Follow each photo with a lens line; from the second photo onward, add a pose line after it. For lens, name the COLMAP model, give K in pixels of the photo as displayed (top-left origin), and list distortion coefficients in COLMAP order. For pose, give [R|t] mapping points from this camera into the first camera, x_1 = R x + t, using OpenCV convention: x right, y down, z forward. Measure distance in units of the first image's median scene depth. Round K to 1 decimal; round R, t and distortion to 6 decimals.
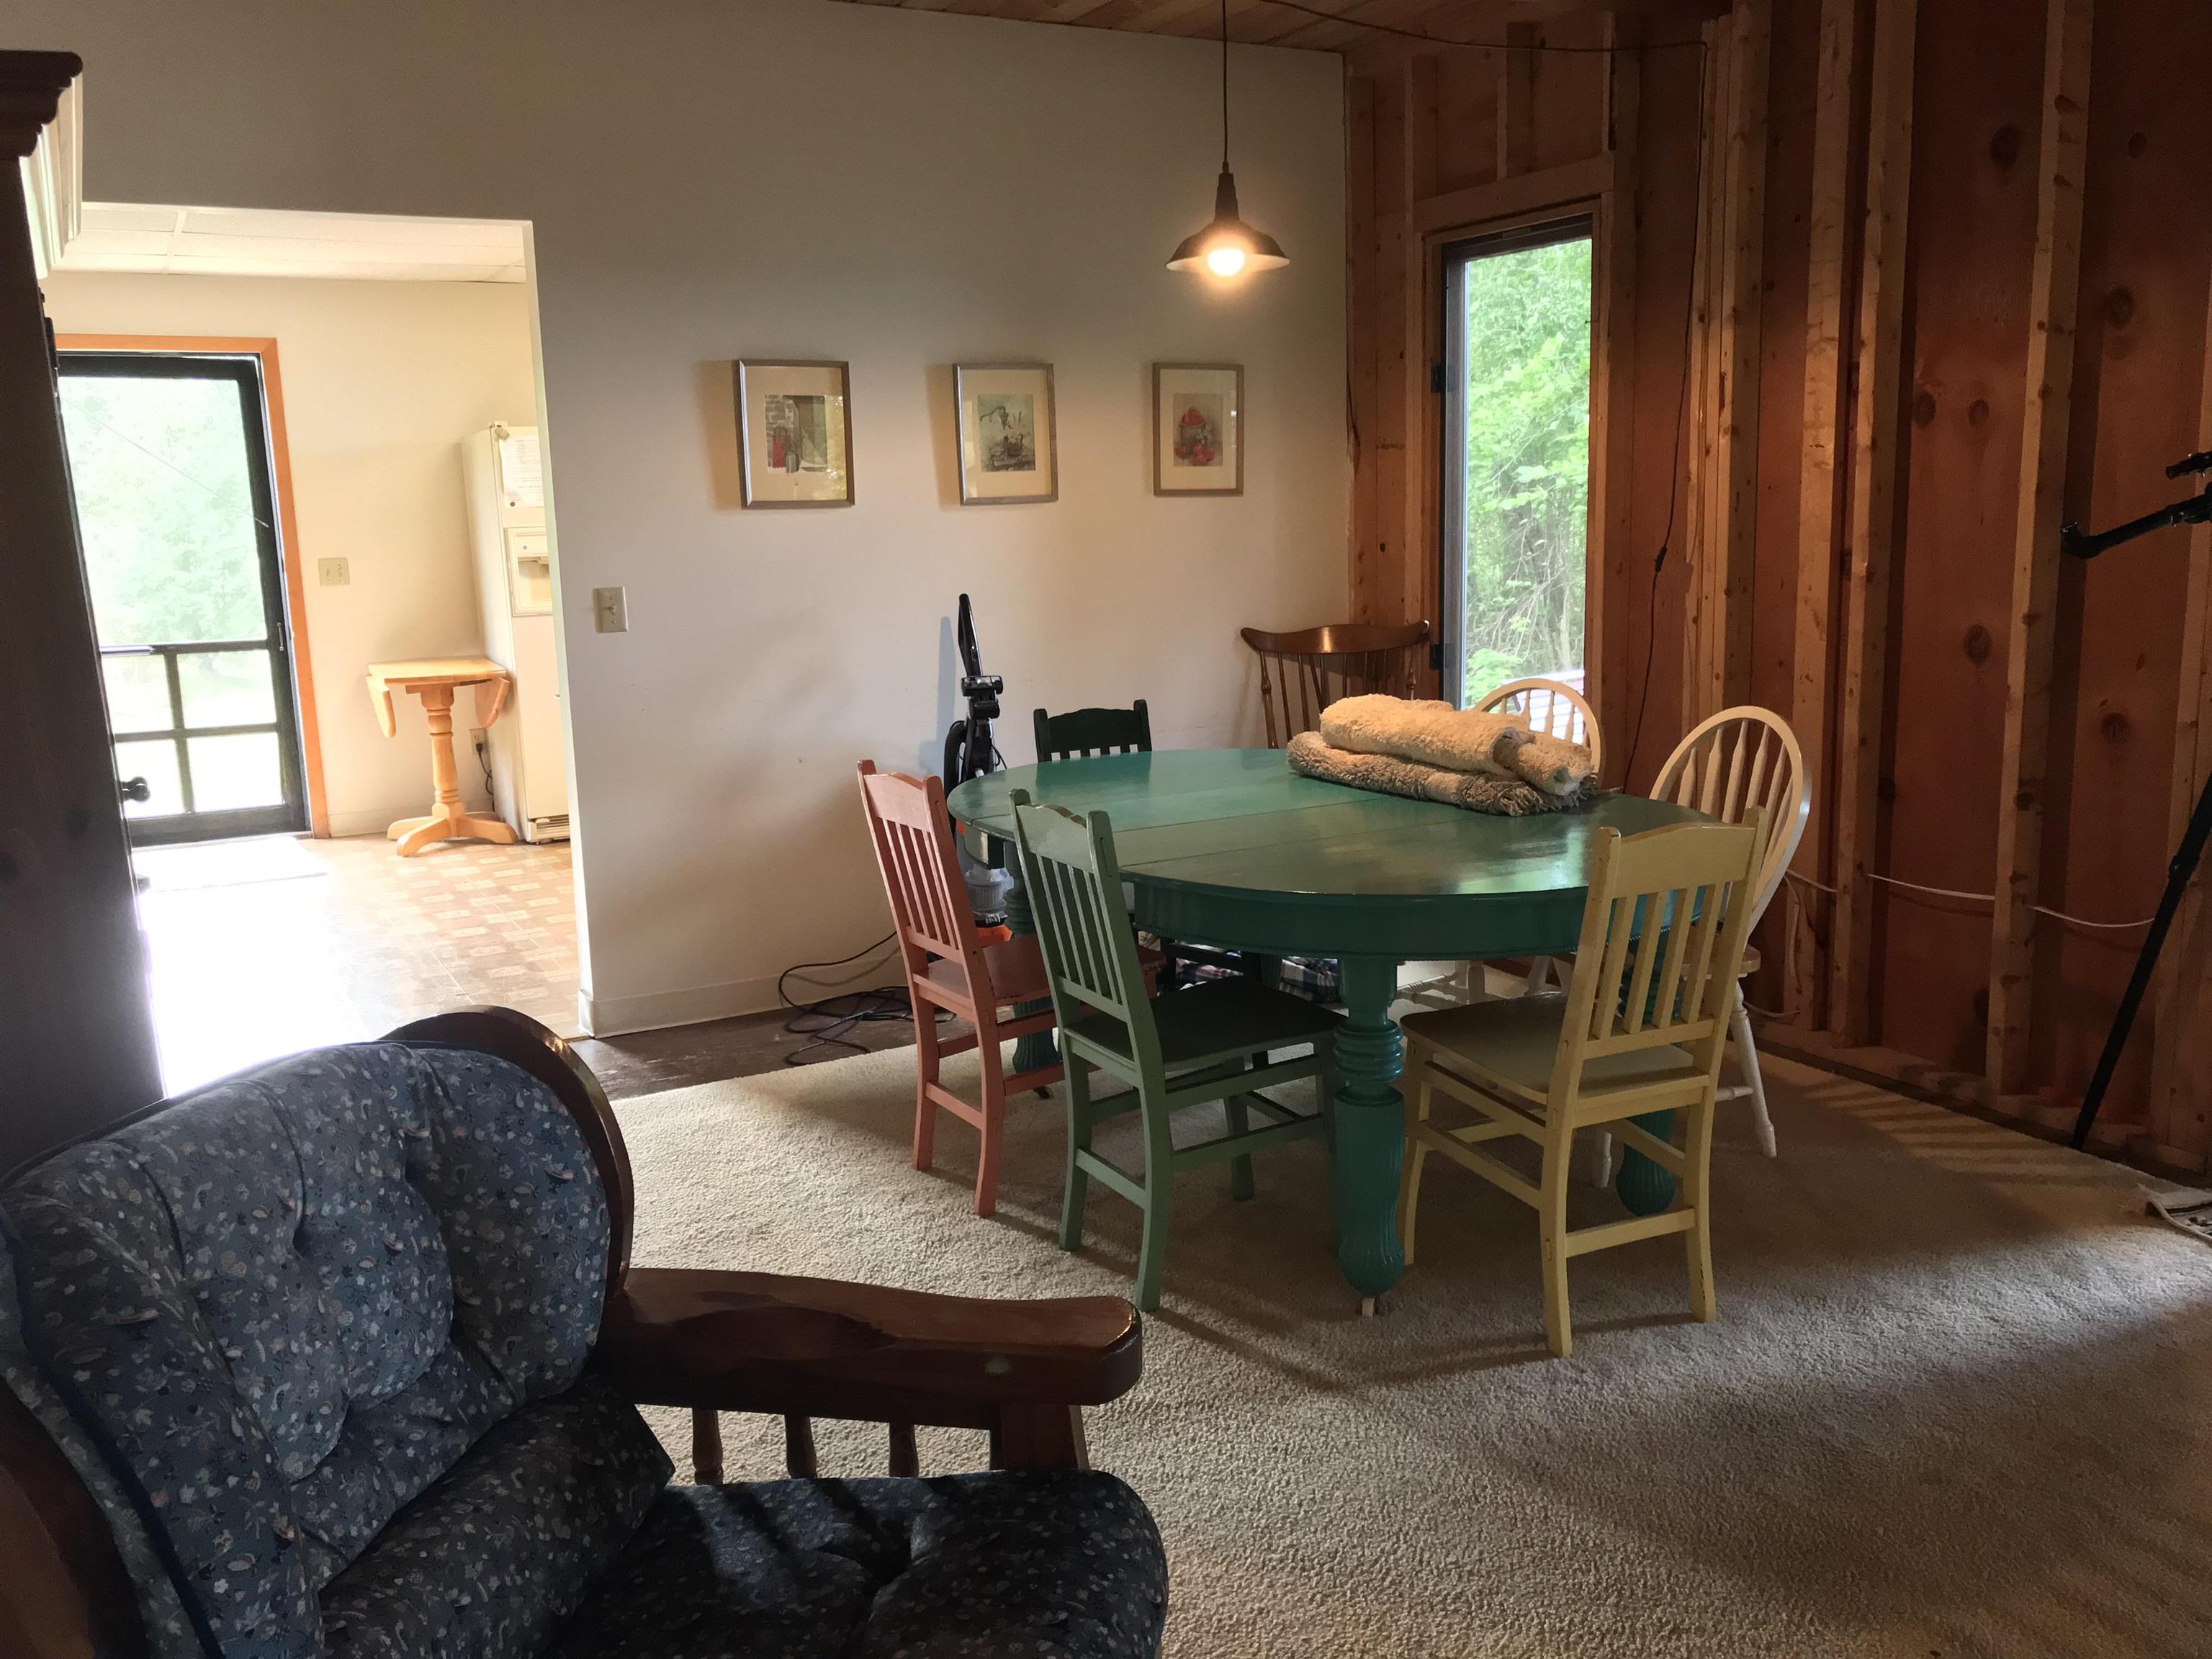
lens RADIAL K [[1820.4, 0, 1097.5], [0, 1820.4, 832.5], [0, 0, 1]] dist [-0.004276, -0.025029]
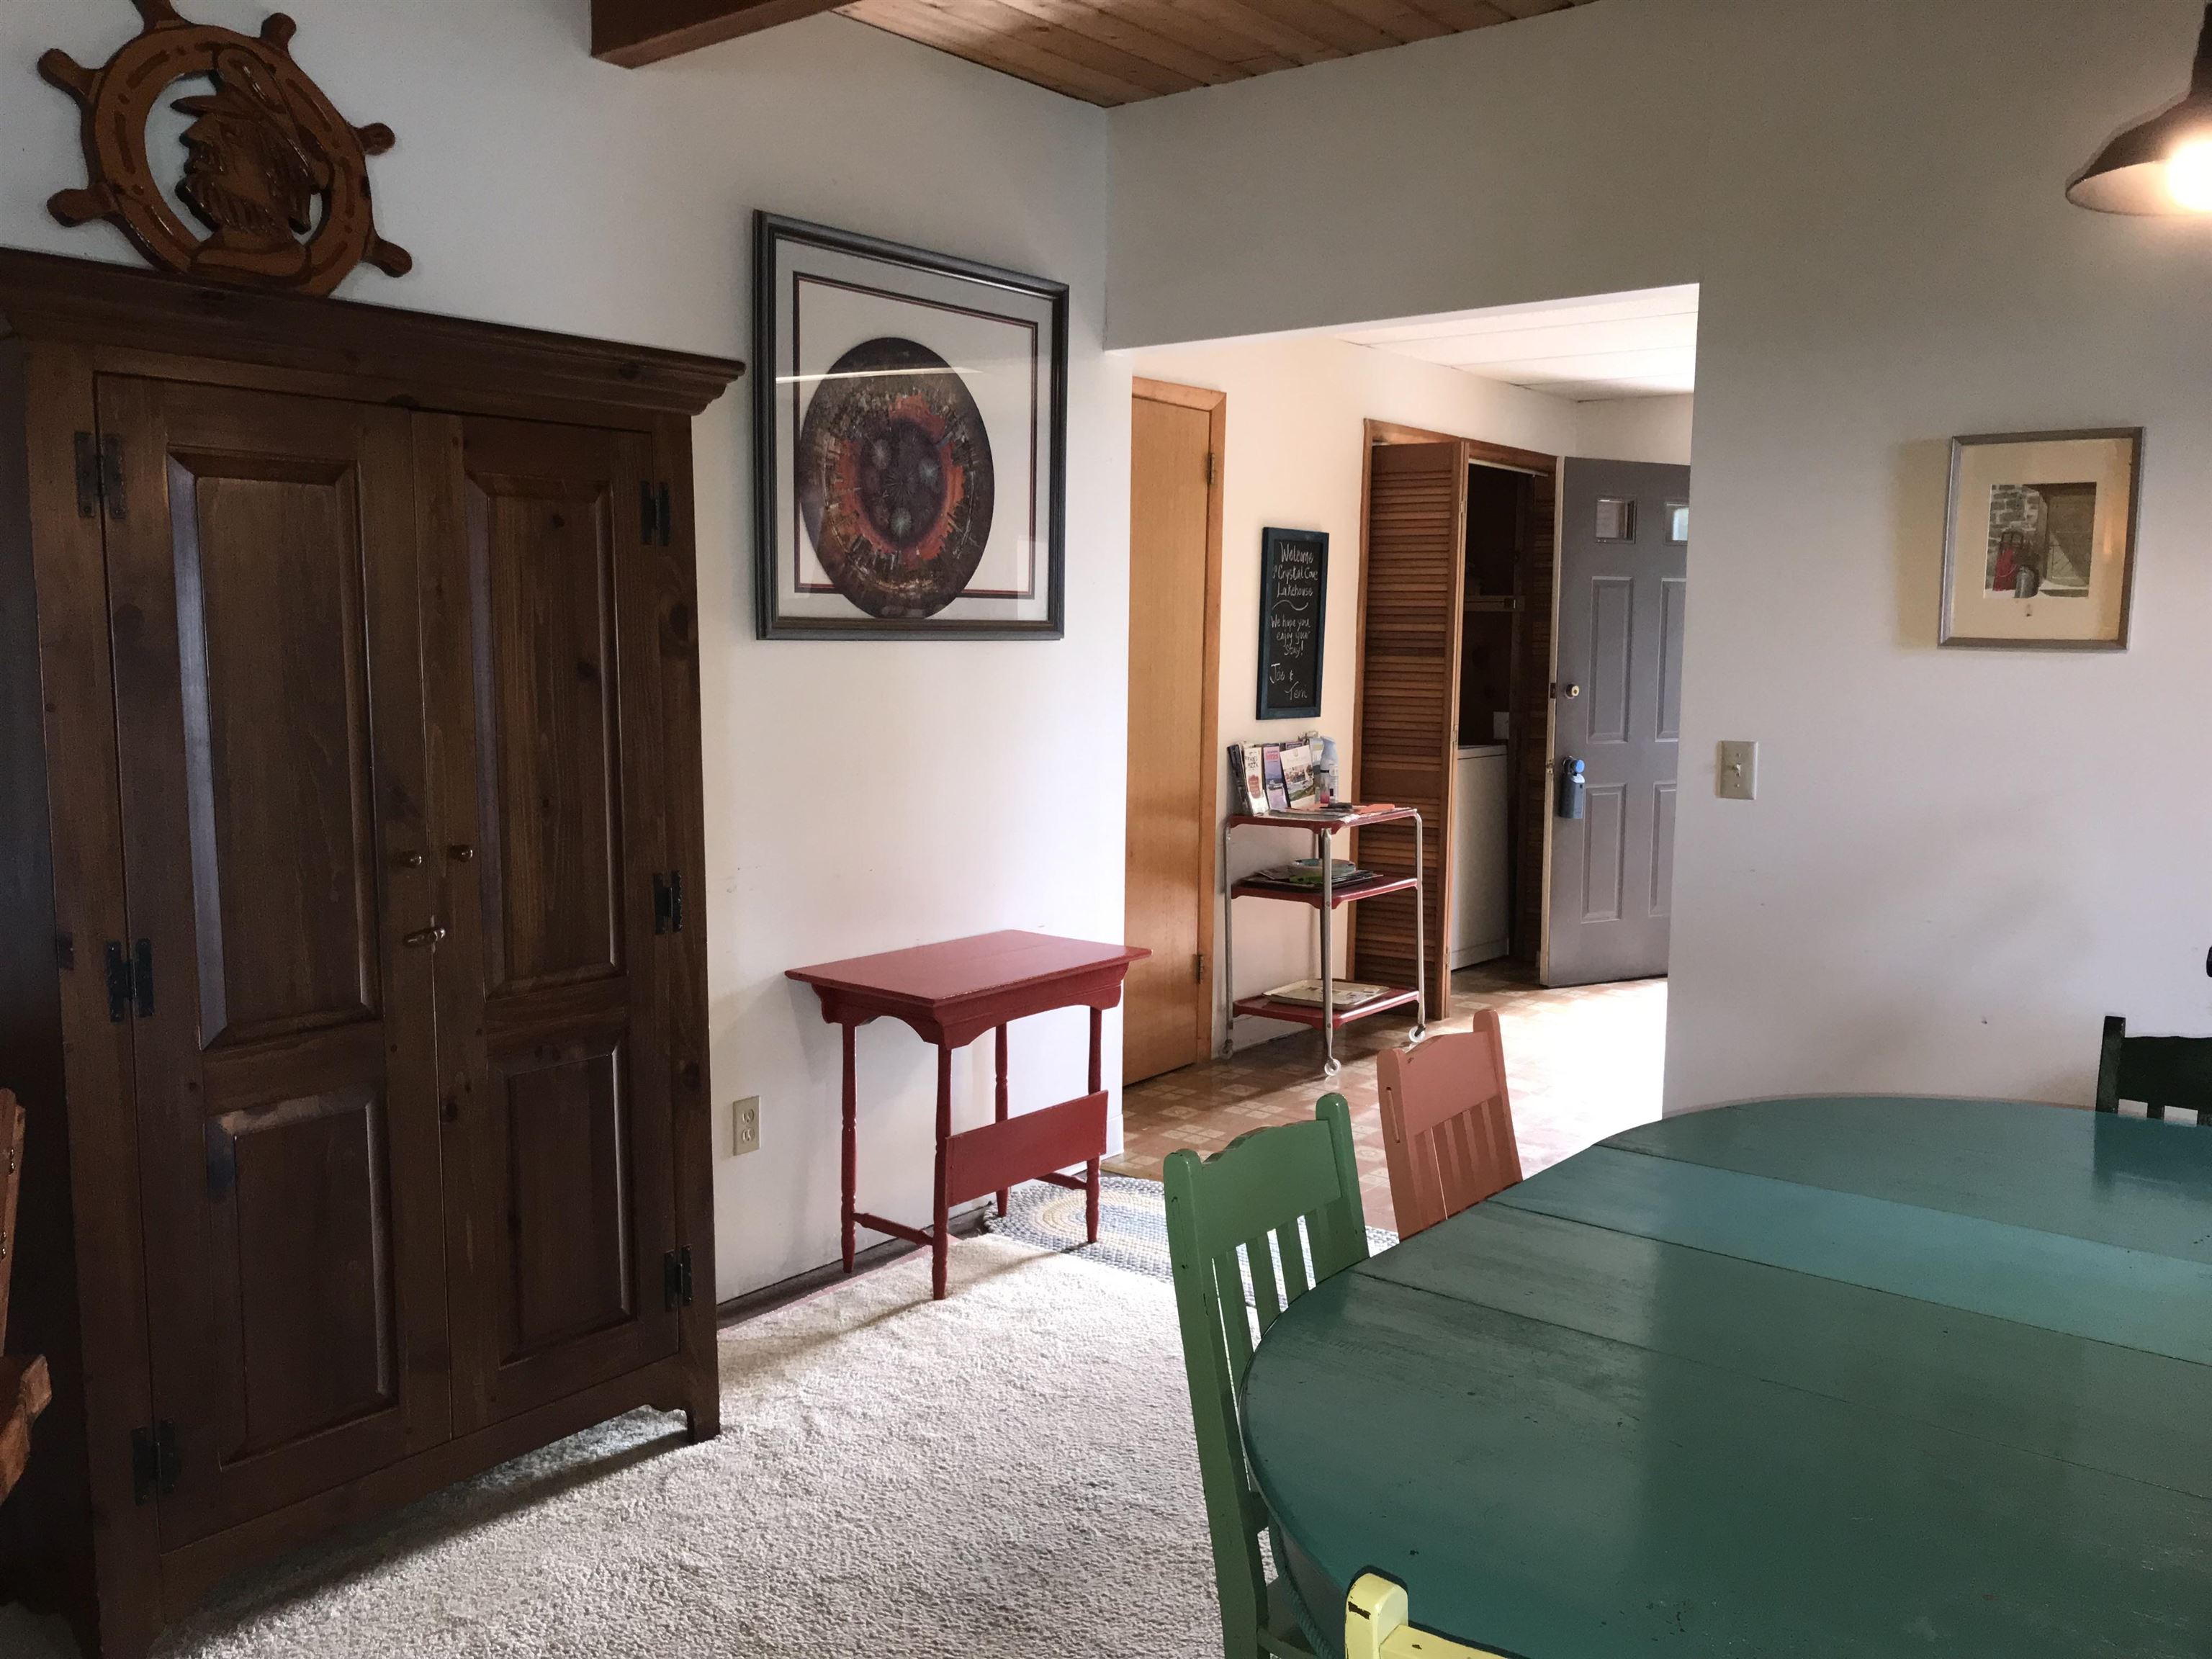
lens RADIAL K [[1820.4, 0, 1102.6], [0, 1820.4, 821.4], [0, 0, 1]] dist [-0.004276, -0.025029]
pose [[0.393468, 0.126937, -0.910533, 0.319381], [-0.186206, 0.980897, 0.056282, -0.091621], [0.900283, 0.147402, 0.409588, 0.434112]]
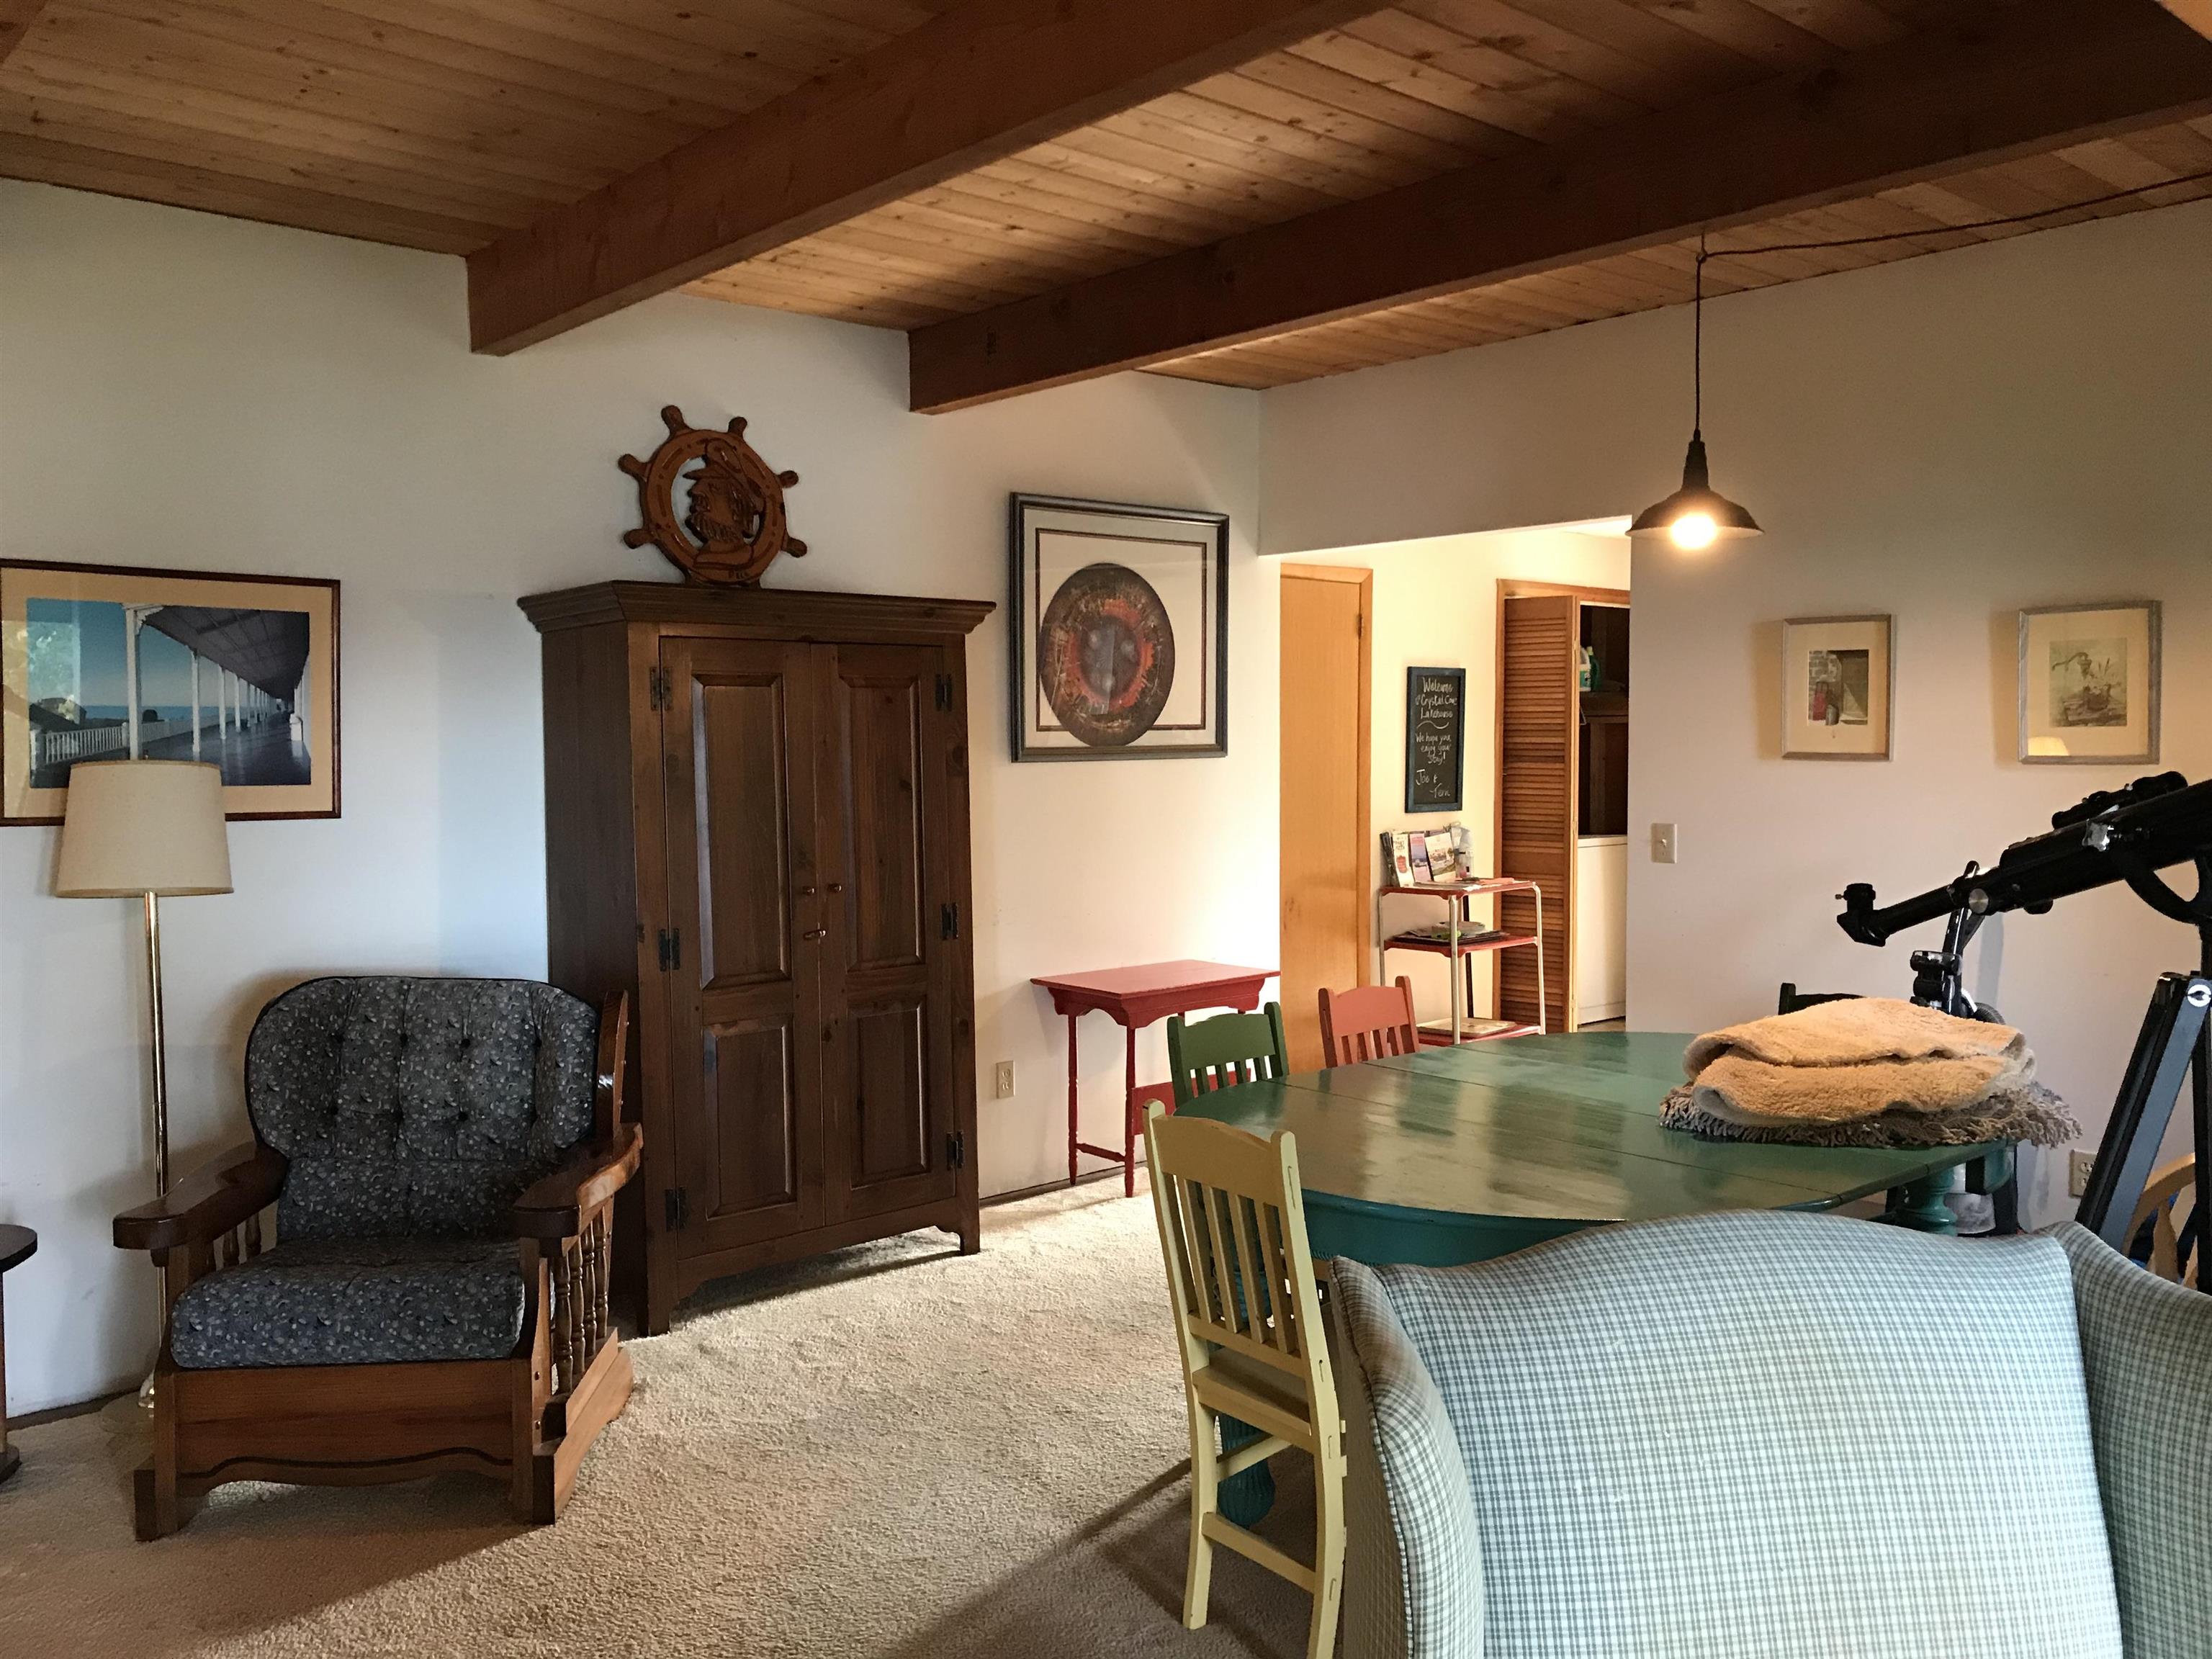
lens RADIAL K [[1820.4, 0, 1094.9], [0, 1820.4, 830.3], [0, 0, 1]] dist [-0.004276, -0.025029]
pose [[0.225267, 0.079053, -0.971085, 0.723646], [-0.176345, 0.983549, 0.039160, -0.108936], [0.958205, 0.162424, 0.235502, 0.384725]]
